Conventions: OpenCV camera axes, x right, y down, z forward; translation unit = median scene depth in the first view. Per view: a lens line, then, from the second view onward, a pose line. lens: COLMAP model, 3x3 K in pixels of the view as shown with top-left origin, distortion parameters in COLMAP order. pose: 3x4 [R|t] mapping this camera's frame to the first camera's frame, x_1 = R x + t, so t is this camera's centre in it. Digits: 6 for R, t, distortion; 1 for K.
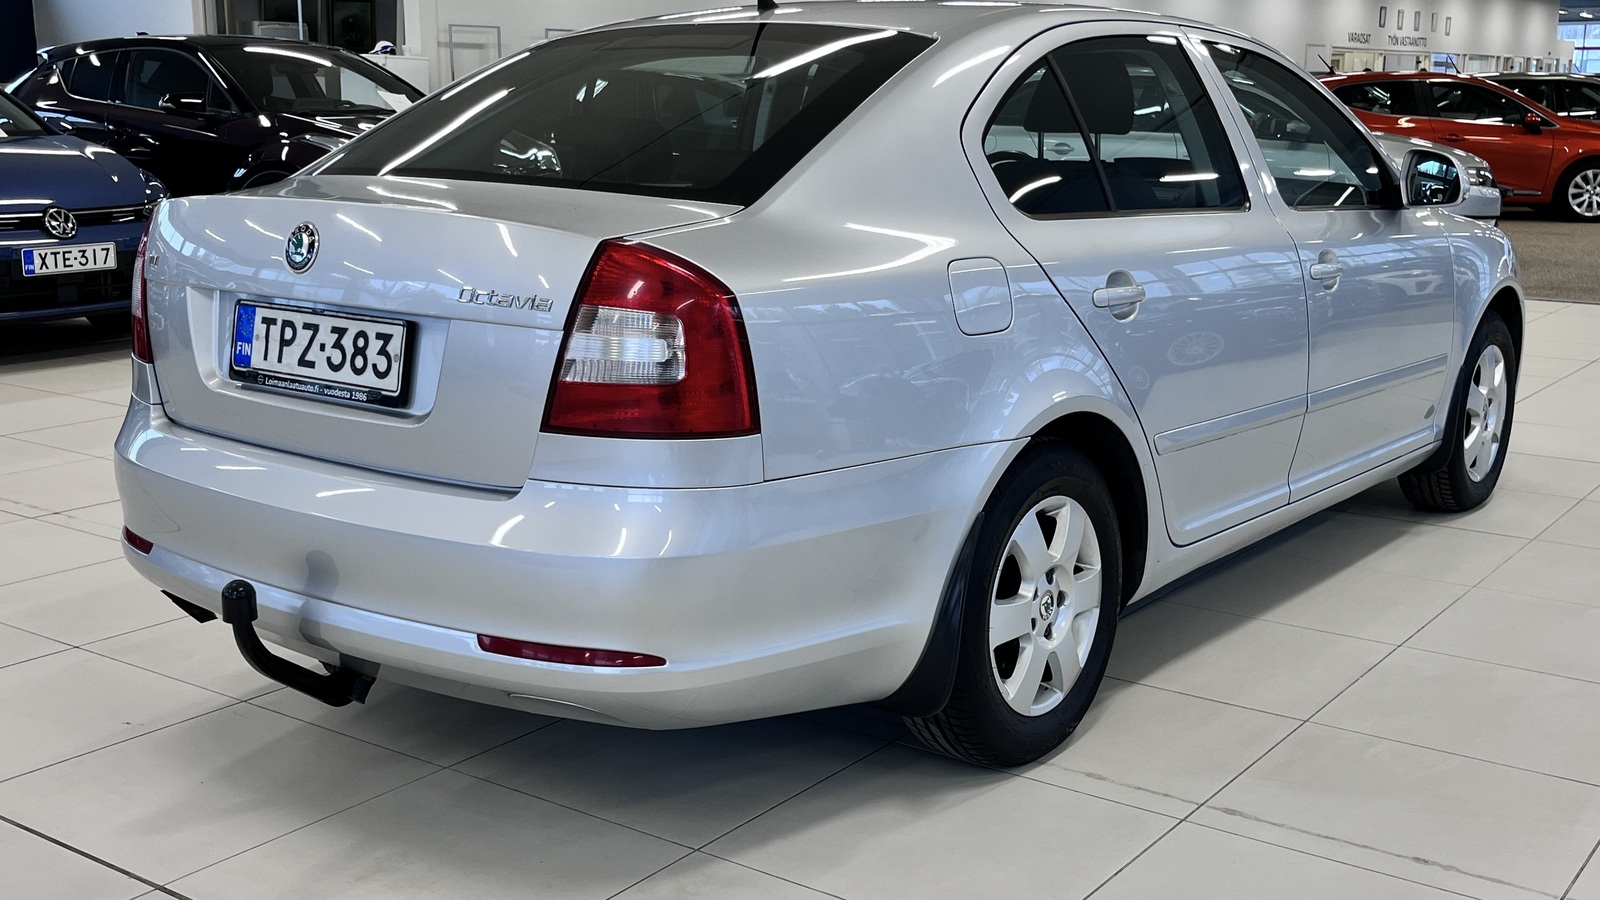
lens RADIAL K [[1724.6, 0, 800.0], [0, 1724.6, 450.0], [0, 0, 1]] dist [0.064907, -0.017391]
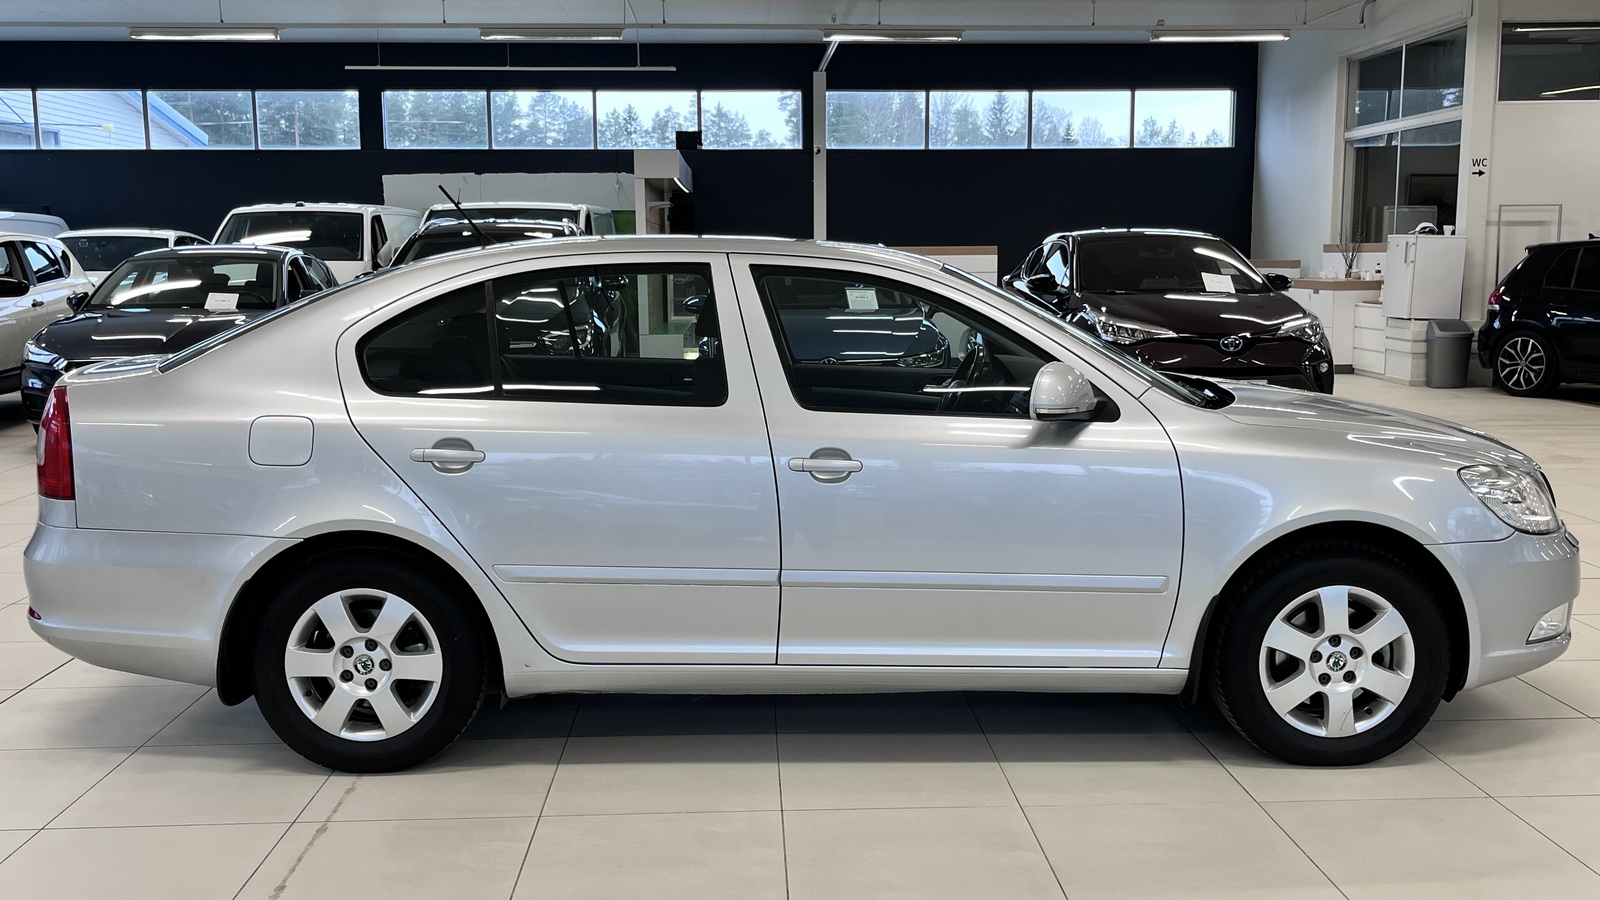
lens RADIAL K [[1462.3, 0, 800.0], [0, 1462.3, 450.0], [0, 0, 1]] dist [0.017059, 0.010179]
pose [[0.618788, 0.096660, -0.779589, 1.455131], [-0.151559, 0.988446, 0.002258, -0.159833], [0.770799, 0.116757, 0.626288, 0.566549]]
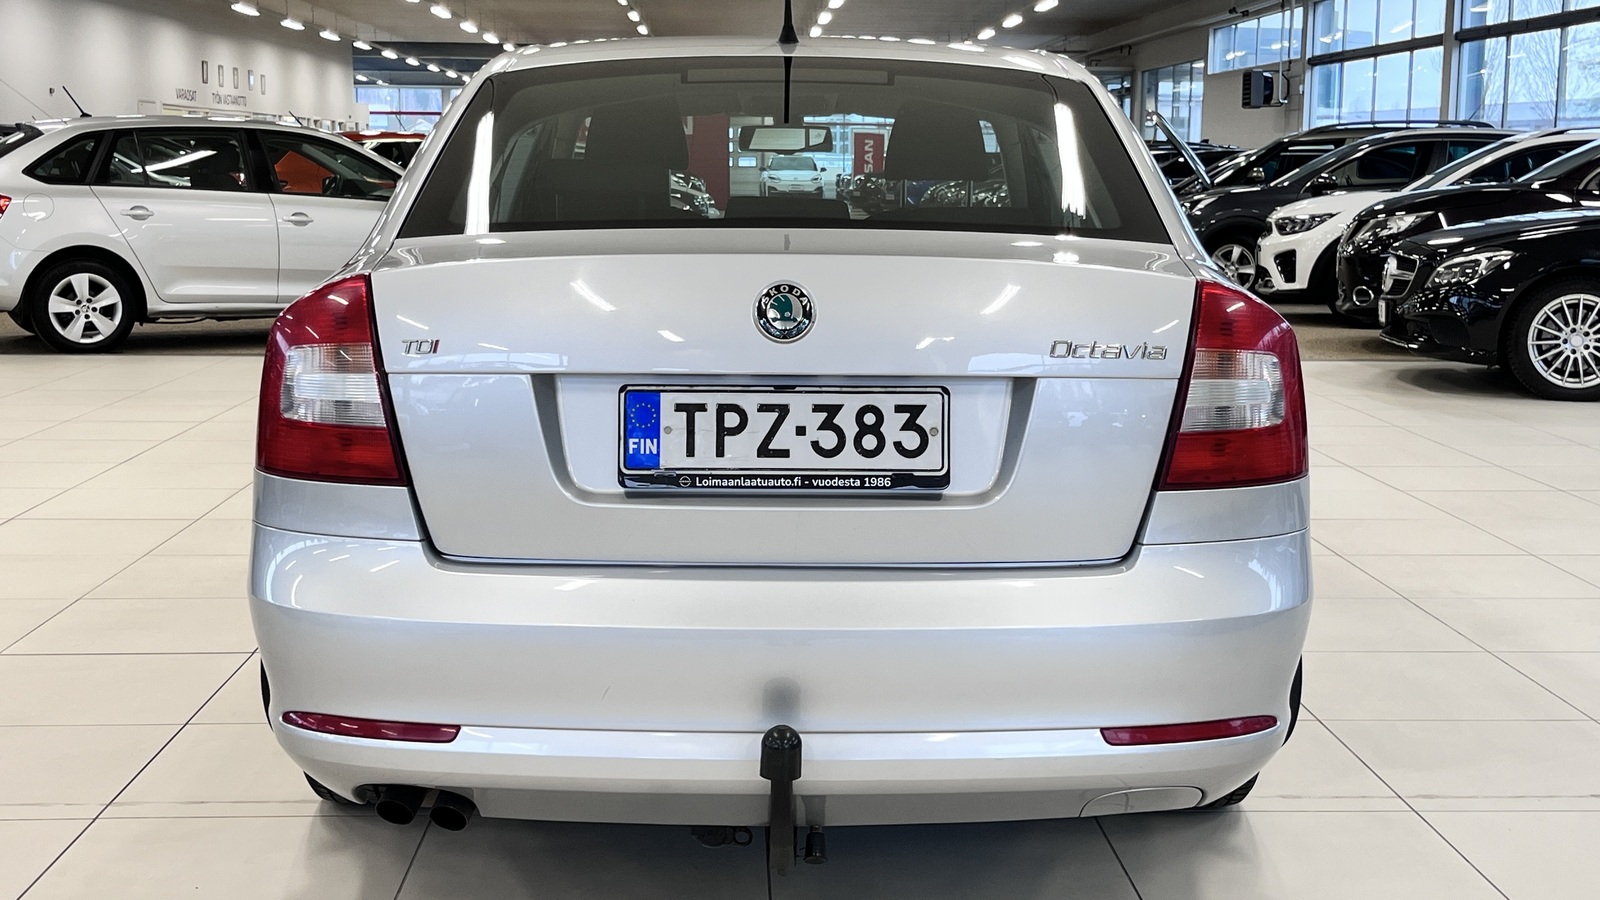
lens RADIAL K [[1985.8, 0, 800.0], [0, 1985.8, 450.0], [0, 0, 1]] dist [0.062749, -0.041402]
pose [[0.788569, -0.088766, 0.608505, -0.847058], [0.123490, 0.992228, -0.015291, -0.035633], [-0.602419, 0.087203, 0.793402, 0.250499]]
